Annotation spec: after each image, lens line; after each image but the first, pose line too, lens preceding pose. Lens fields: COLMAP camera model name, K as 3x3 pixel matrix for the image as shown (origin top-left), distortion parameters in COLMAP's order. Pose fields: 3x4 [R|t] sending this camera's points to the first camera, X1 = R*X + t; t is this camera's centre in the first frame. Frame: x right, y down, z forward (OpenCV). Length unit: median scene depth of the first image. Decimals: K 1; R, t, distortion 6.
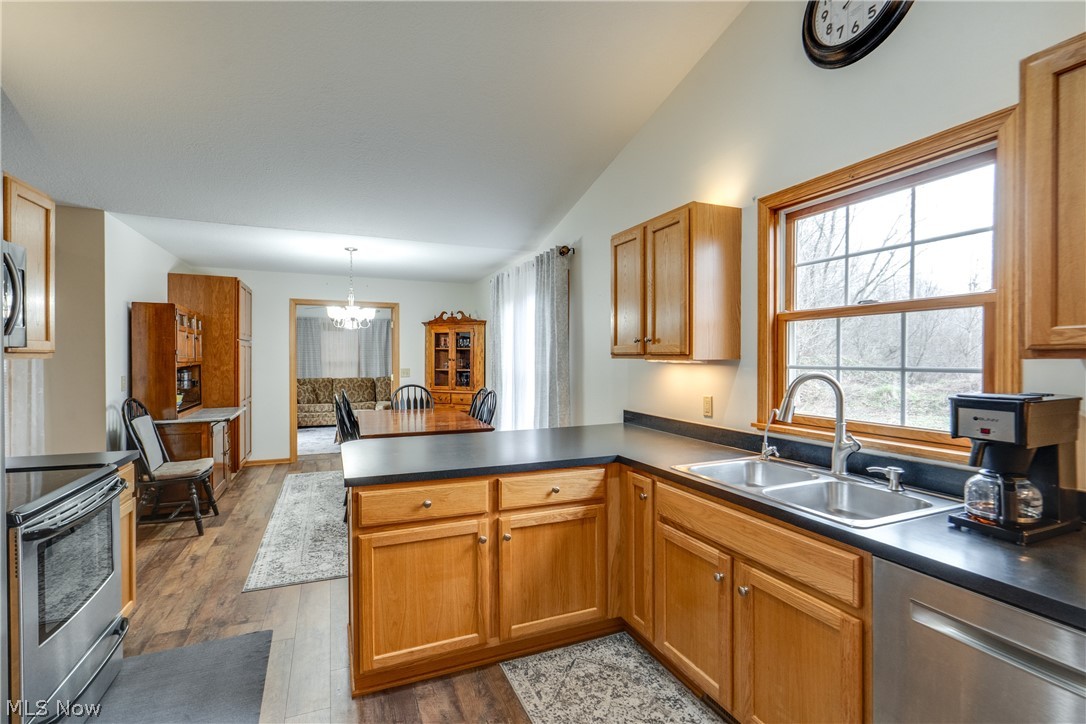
lens RADIAL K [[495.5, 0, 542.4], [0, 495.5, 363.7], [0, 0, 1]] dist [-0.008739, 0.004284]
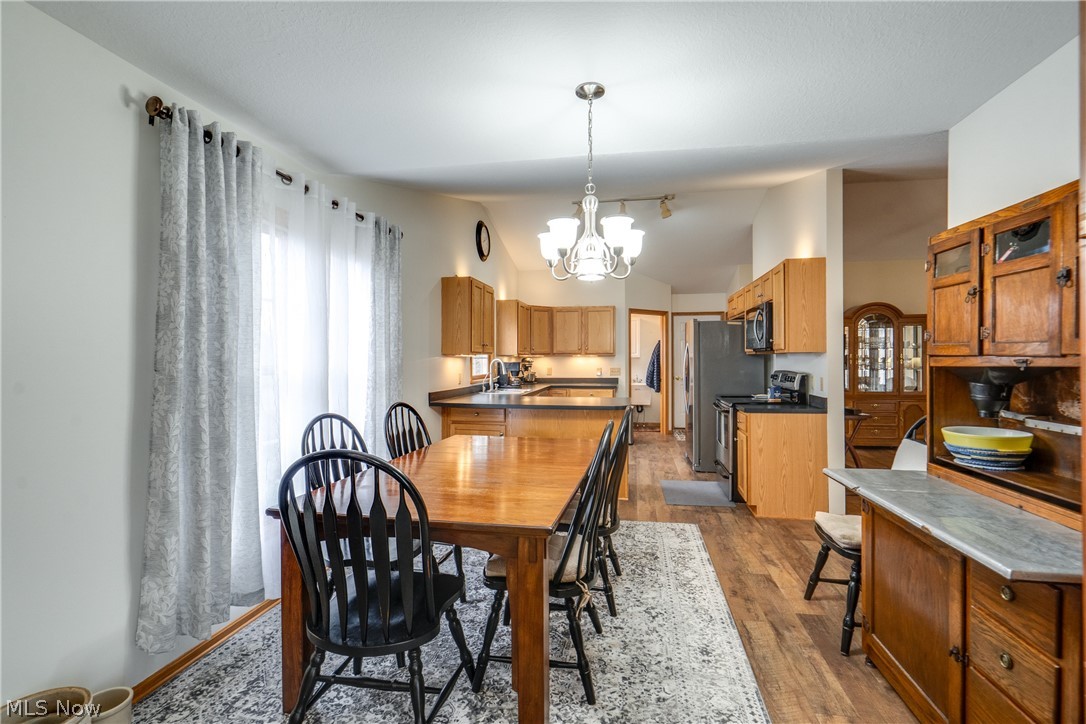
lens RADIAL K [[509.6, 0, 544.2], [0, 509.6, 358.6], [0, 0, 1]] dist [0.002448, 0.000961]
pose [[-0.838174, -0.000510, 0.545403, -0.897854], [0.007130, 0.999904, 0.011893, -0.013287], [-0.545357, 0.013857, -0.838090, 2.126674]]
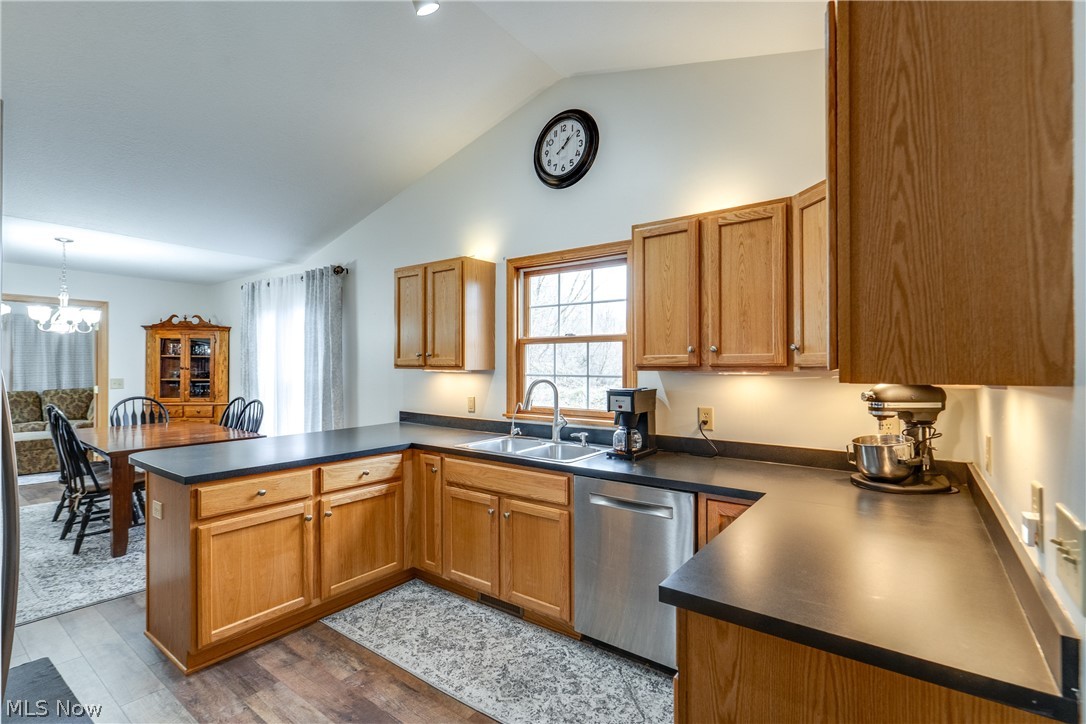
lens RADIAL K [[495.5, 0, 543.7], [0, 495.5, 363.6], [0, 0, 1]] dist [-0.008739, 0.004284]
pose [[0.861559, 0.002294, 0.507652, -0.153960], [0.004234, 0.999923, -0.011705, -0.006659], [-0.507639, 0.012235, 0.861483, -0.226669]]
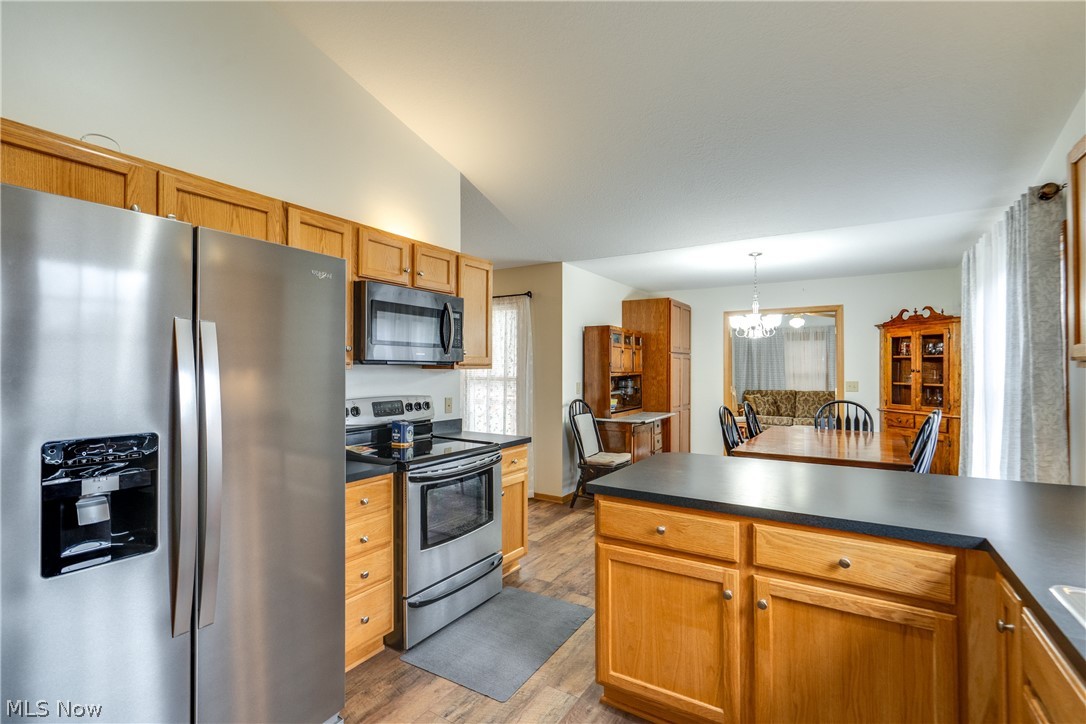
lens RADIAL K [[495.5, 0, 545.2], [0, 495.5, 365.6], [0, 0, 1]] dist [-0.008739, 0.004284]
pose [[0.571949, -0.007761, -0.820253, 0.234738], [-0.008423, 0.999847, -0.015333, 0.000358], [0.820246, 0.015679, 0.571796, 0.189433]]
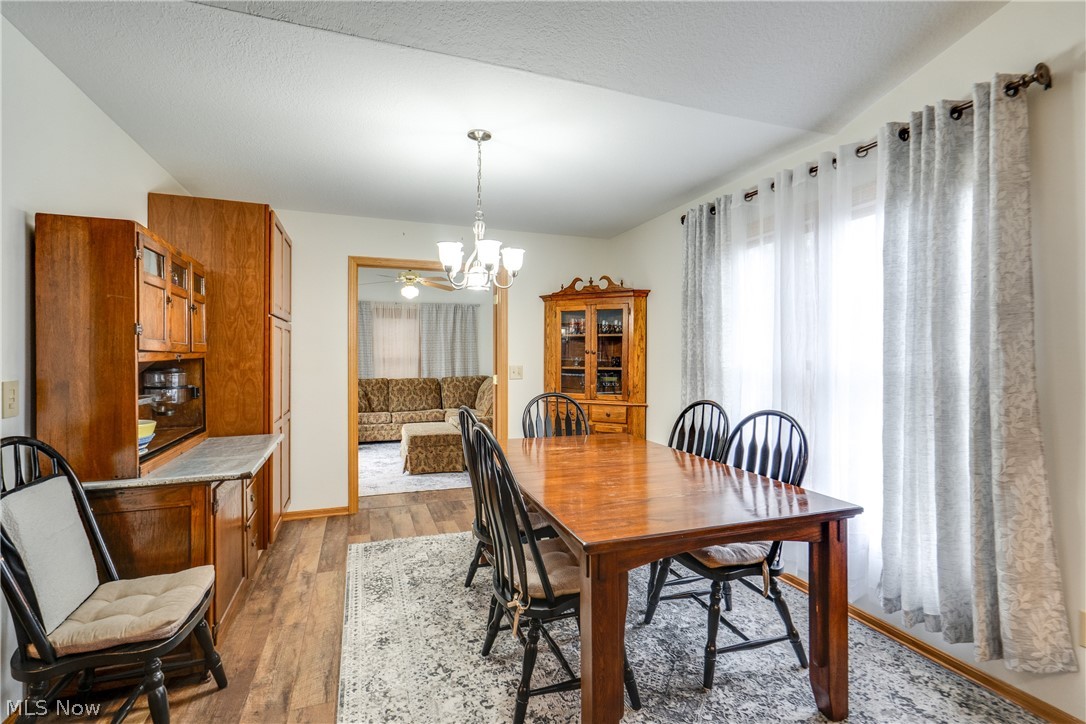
lens RADIAL K [[495.5, 0, 534.1], [0, 495.5, 358.9], [0, 0, 1]] dist [-0.008739, 0.004284]
pose [[0.997940, -0.000595, -0.064153, -0.435735], [0.000225, 0.999983, -0.005768, 0.008629], [0.064155, 0.005742, 0.997923, 0.713720]]
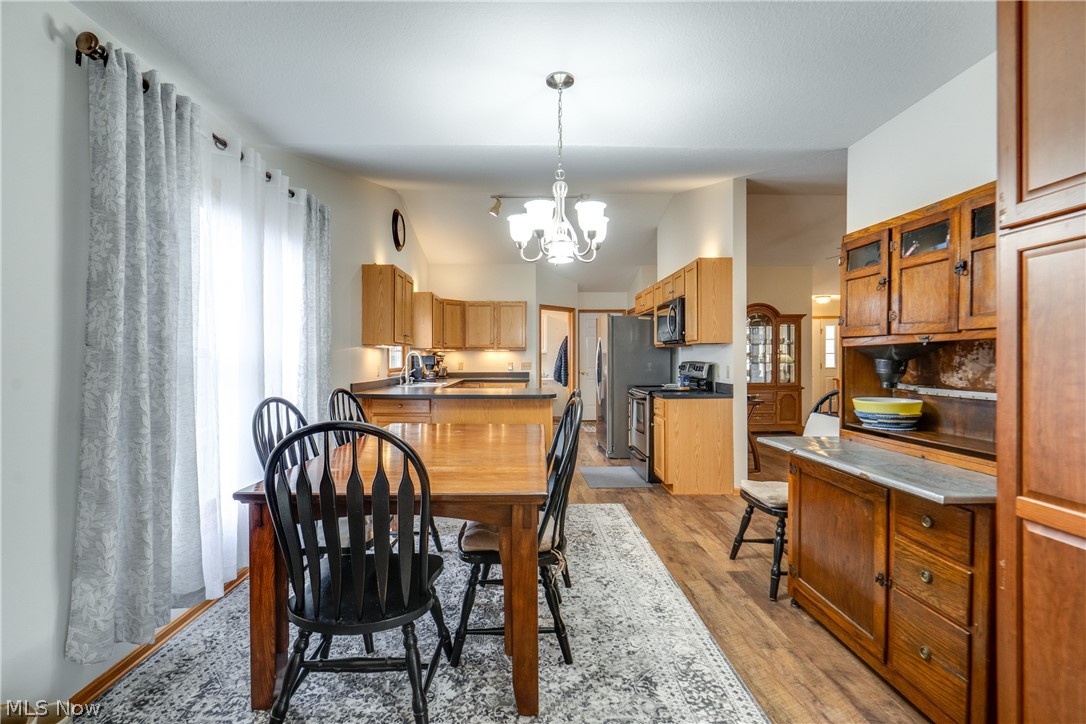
lens RADIAL K [[509.6, 0, 531.8], [0, 509.6, 361.7], [0, 0, 1]] dist [0.002448, 0.000961]
pose [[-0.927379, -0.003714, 0.374106, -0.807202], [0.003062, 0.999842, 0.017515, 0.016254], [-0.374112, 0.017388, -0.927221, 2.196218]]
